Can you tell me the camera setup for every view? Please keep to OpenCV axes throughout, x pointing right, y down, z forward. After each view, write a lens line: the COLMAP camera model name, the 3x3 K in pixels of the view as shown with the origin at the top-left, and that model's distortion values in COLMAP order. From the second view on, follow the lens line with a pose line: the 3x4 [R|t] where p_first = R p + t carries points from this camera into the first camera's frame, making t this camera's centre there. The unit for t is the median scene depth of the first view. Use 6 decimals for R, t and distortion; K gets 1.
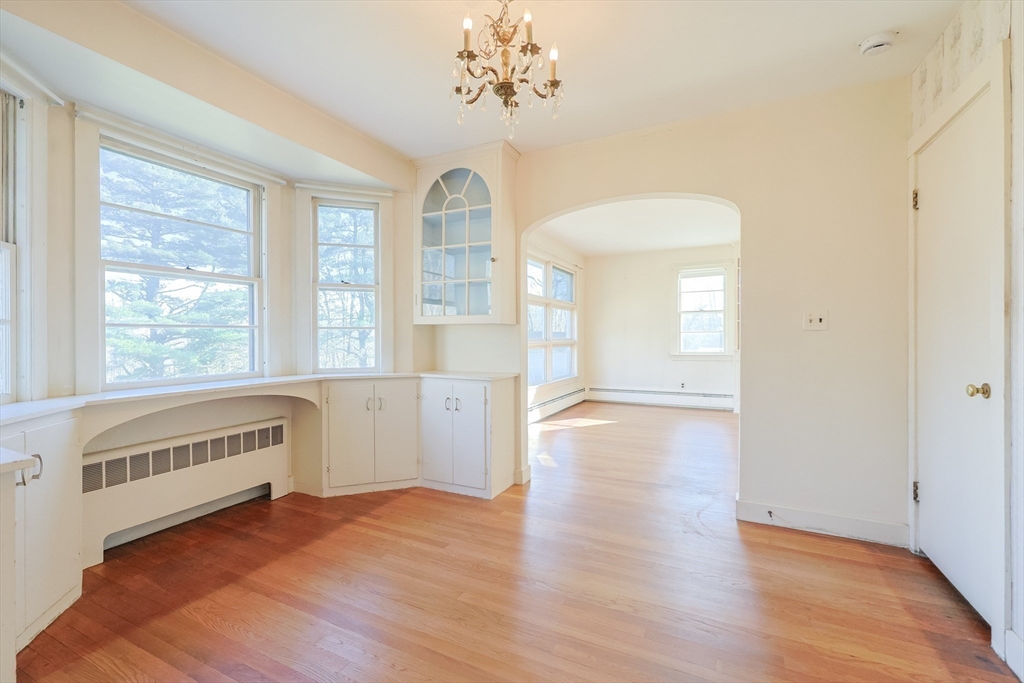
lens RADIAL K [[440.2, 0, 513.5], [0, 440.2, 336.3], [0, 0, 1]] dist [-0.002325, 0.000210]
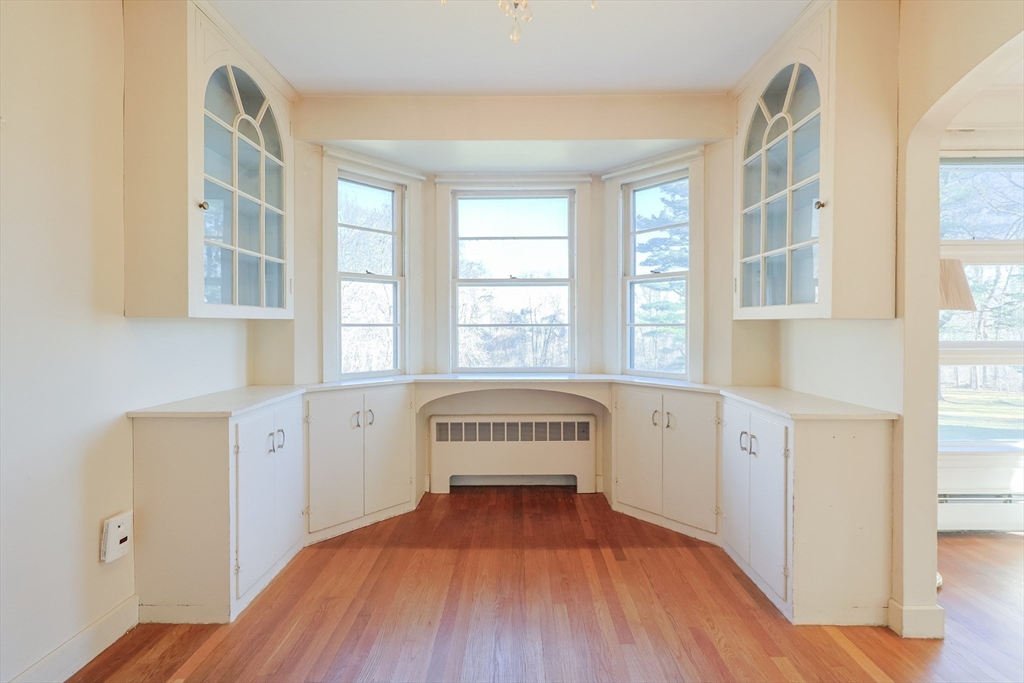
lens RADIAL K [[435.6, 0, 511.1], [0, 435.6, 329.3], [0, 0, 1]] dist [-0.003621, -0.000112]
pose [[0.424966, 0.009310, -0.905161, 0.308293], [-0.000734, 0.999950, 0.009940, -0.021132], [0.905209, -0.003560, 0.424952, 0.433882]]
